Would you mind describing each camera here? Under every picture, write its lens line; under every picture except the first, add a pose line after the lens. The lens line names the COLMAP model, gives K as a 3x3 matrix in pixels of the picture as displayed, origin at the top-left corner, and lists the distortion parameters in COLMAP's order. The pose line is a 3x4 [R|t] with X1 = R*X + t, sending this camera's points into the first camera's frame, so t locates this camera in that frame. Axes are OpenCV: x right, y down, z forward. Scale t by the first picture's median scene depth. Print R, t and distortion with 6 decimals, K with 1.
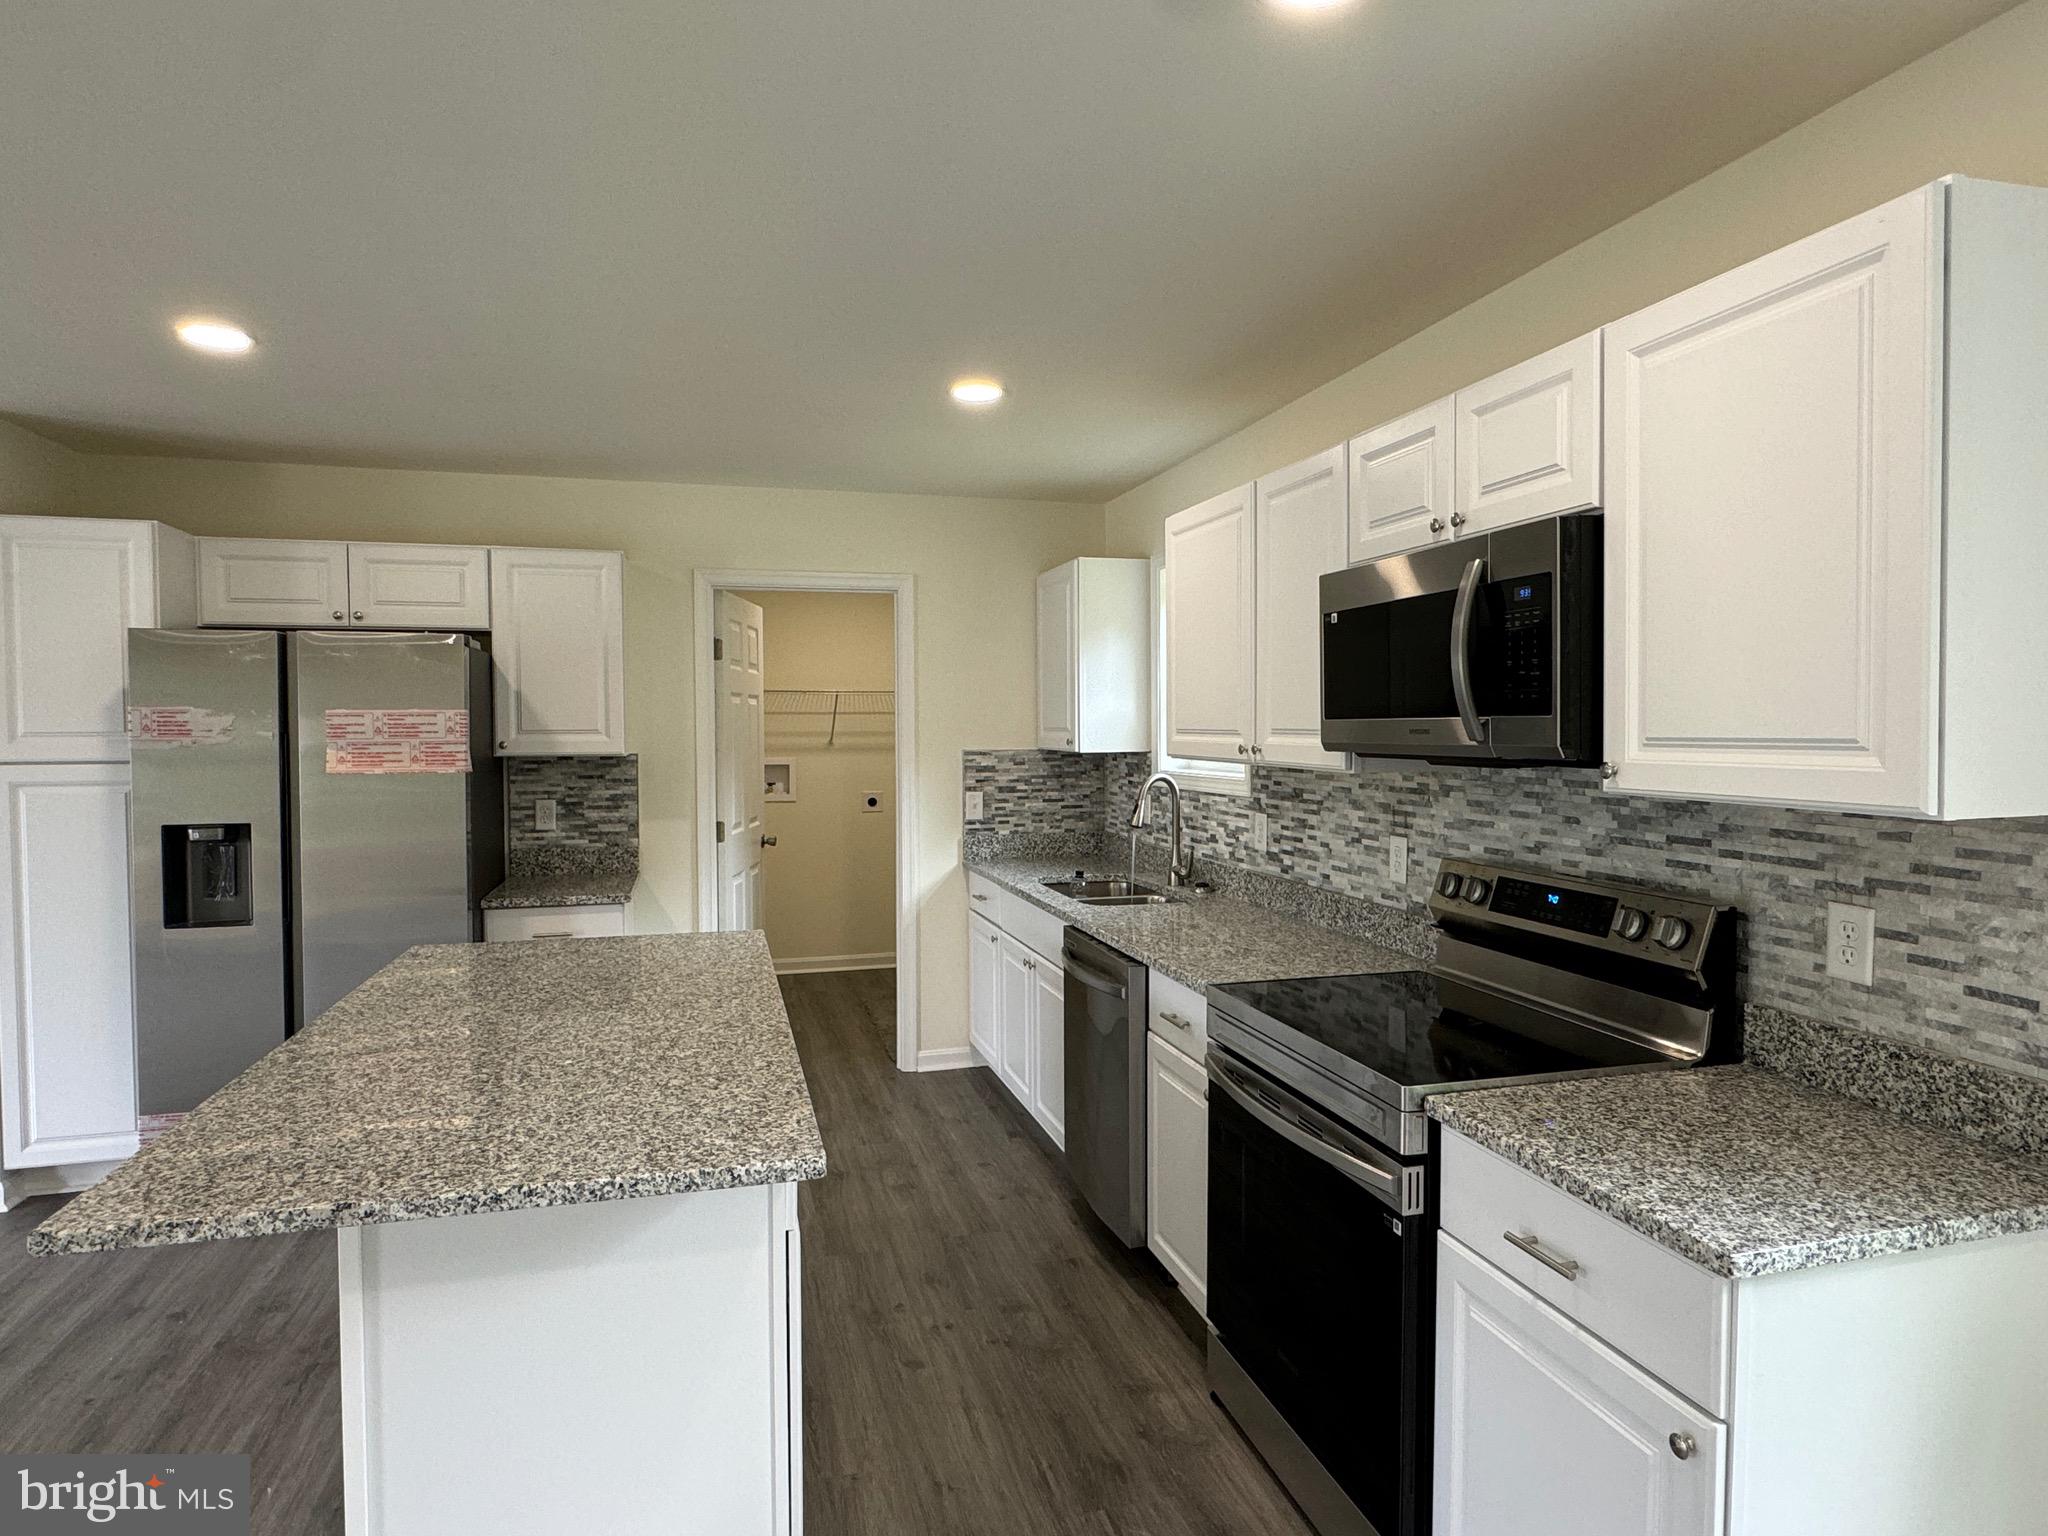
lens RADIAL K [[1156.3, 0, 1019.9], [0, 1156.3, 764.2], [0, 0, 1]] dist [-0.003775, 0.002682]
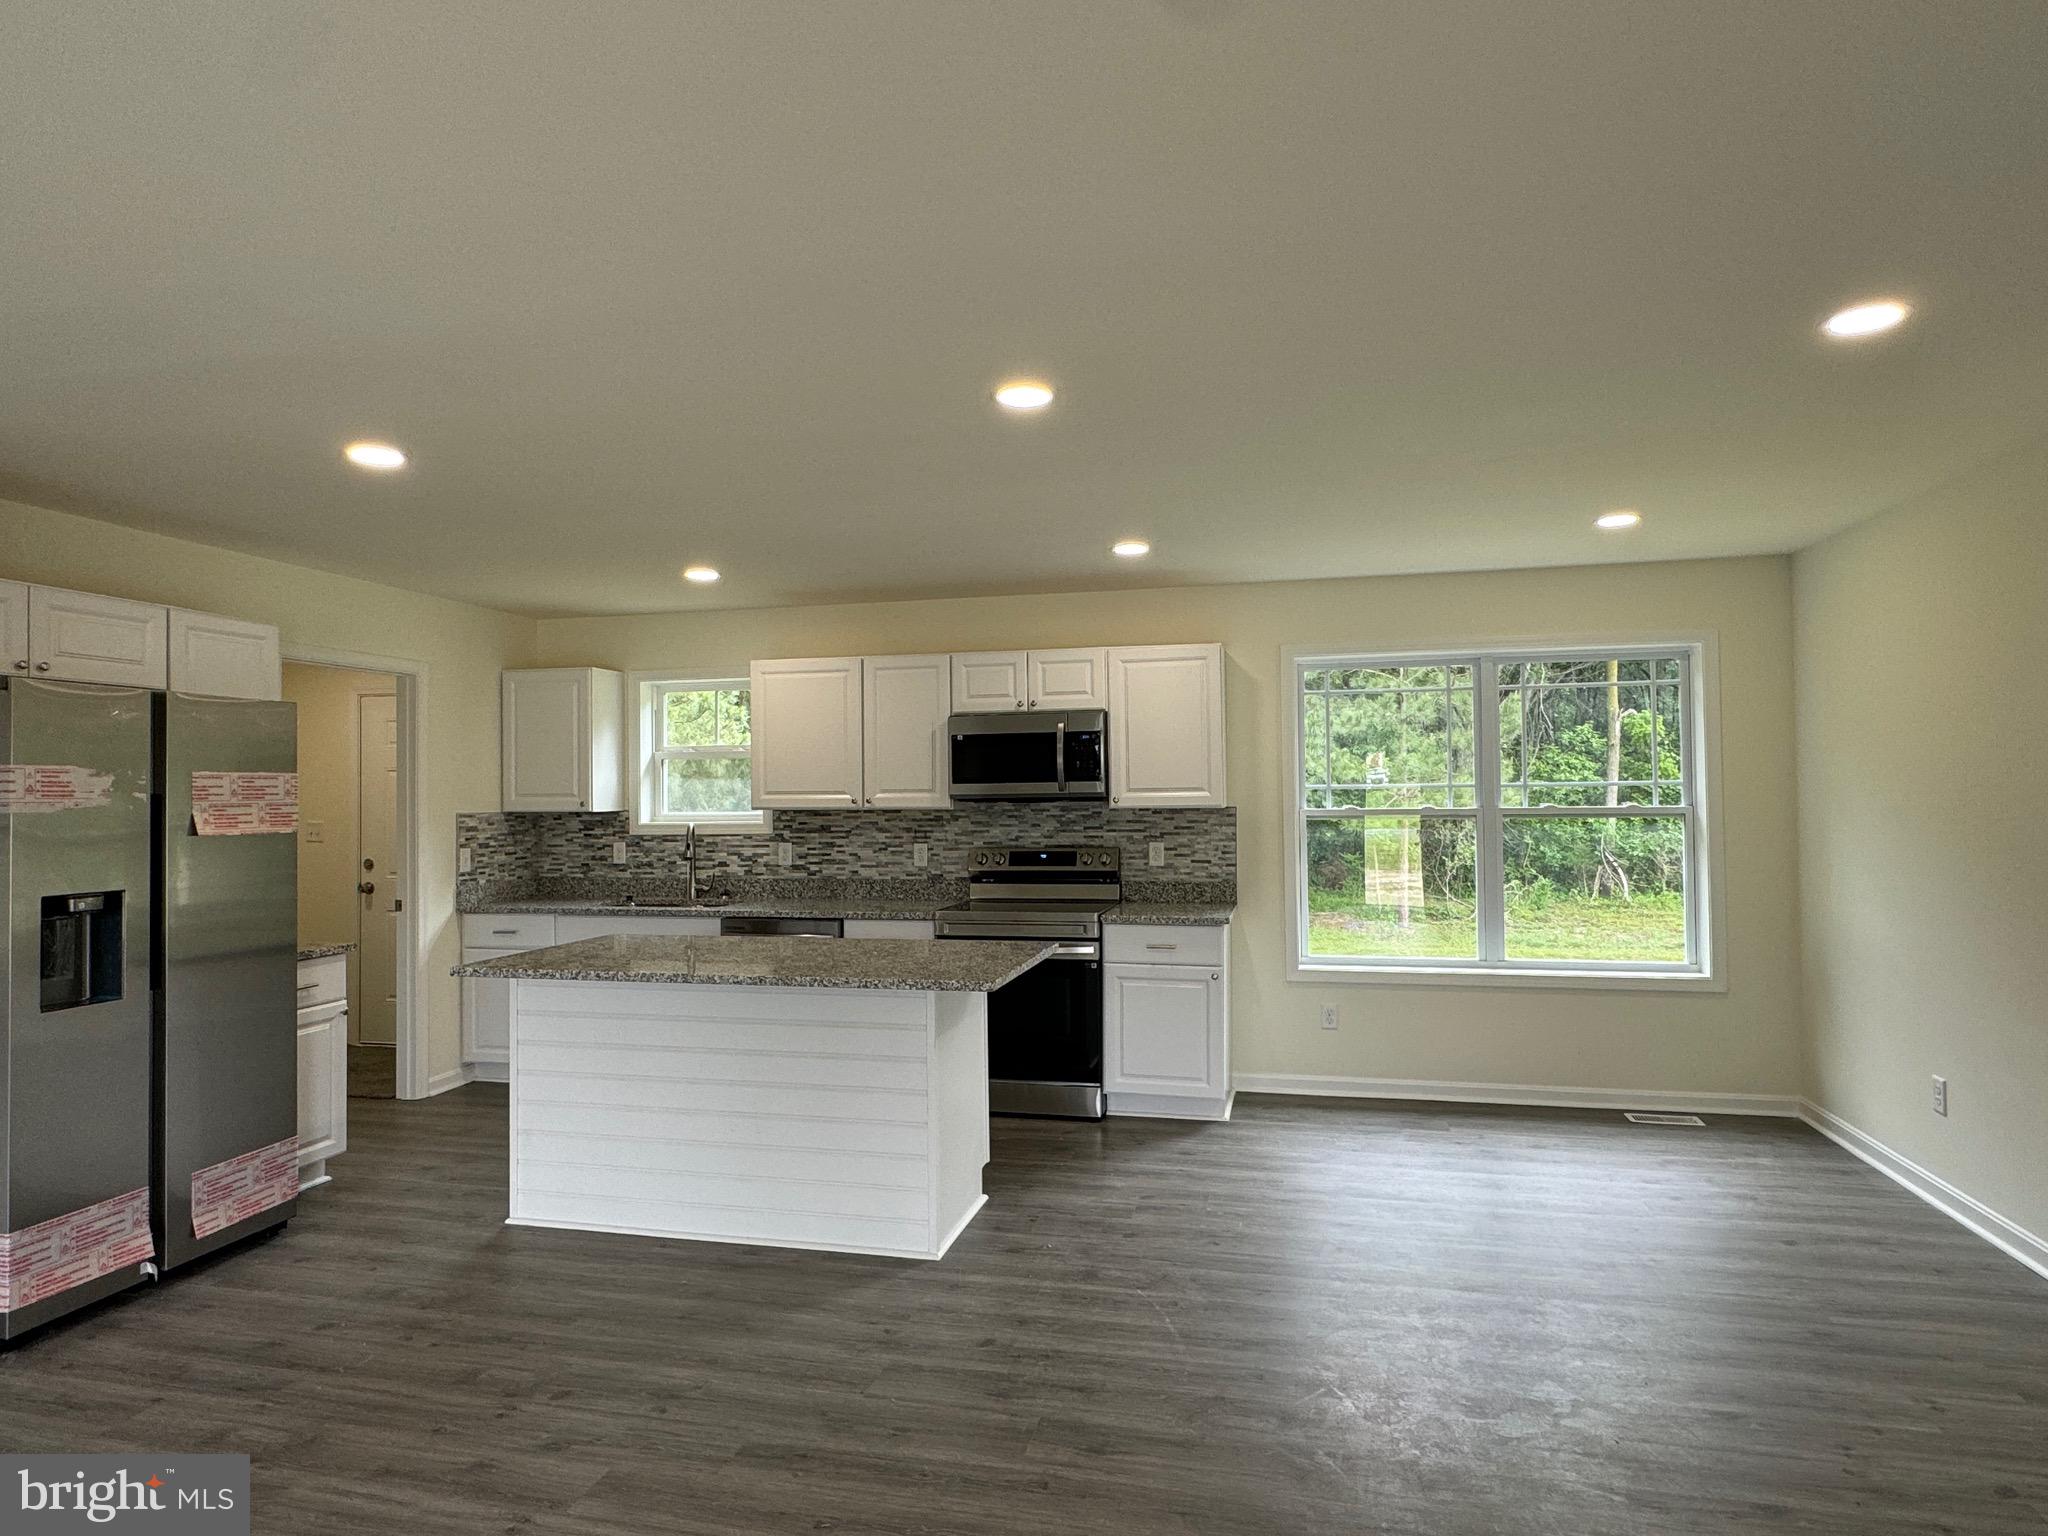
lens RADIAL K [[1156.3, 0, 1023.7], [0, 1156.3, 768.2], [0, 0, 1]] dist [-0.003775, 0.002682]
pose [[0.479284, 0.018182, 0.877471, -1.350279], [0.039666, 0.998315, -0.042352, 0.024483], [-0.876763, 0.055105, 0.477755, -0.123016]]
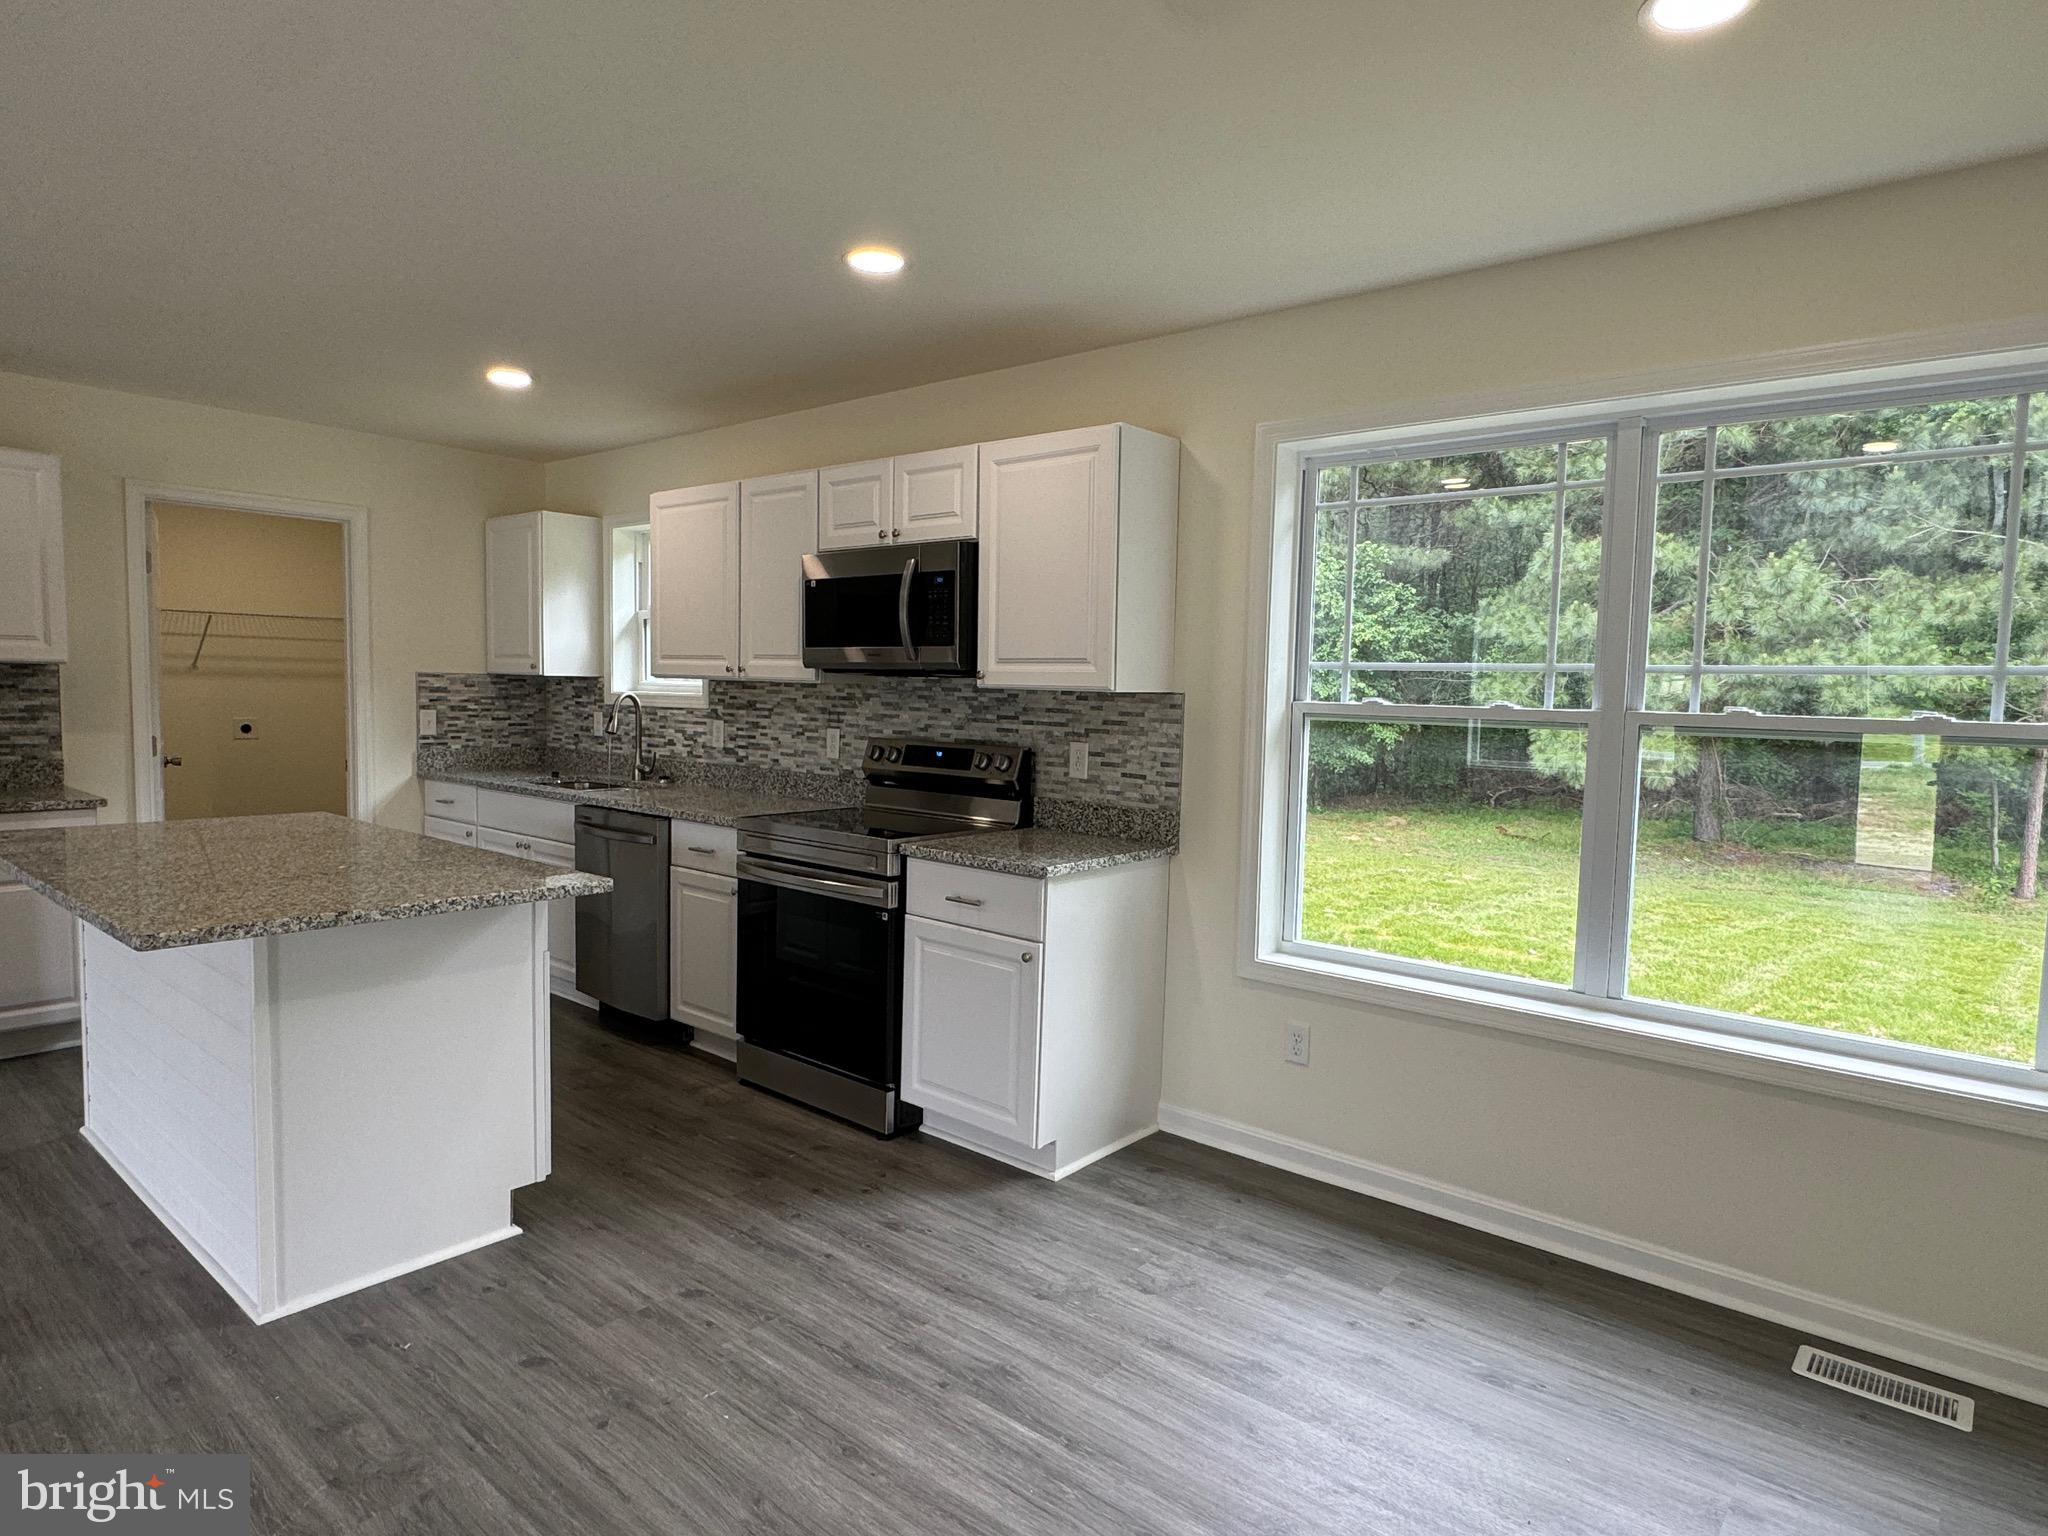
lens RADIAL K [[1156.3, 0, 1022.6], [0, 1156.3, 770.6], [0, 0, 1]] dist [-0.003775, 0.002682]
pose [[0.821486, -0.018244, 0.569936, -0.341553], [-0.007308, 0.999069, 0.042513, 0.051449], [-0.570181, -0.039089, 0.820588, -0.404740]]
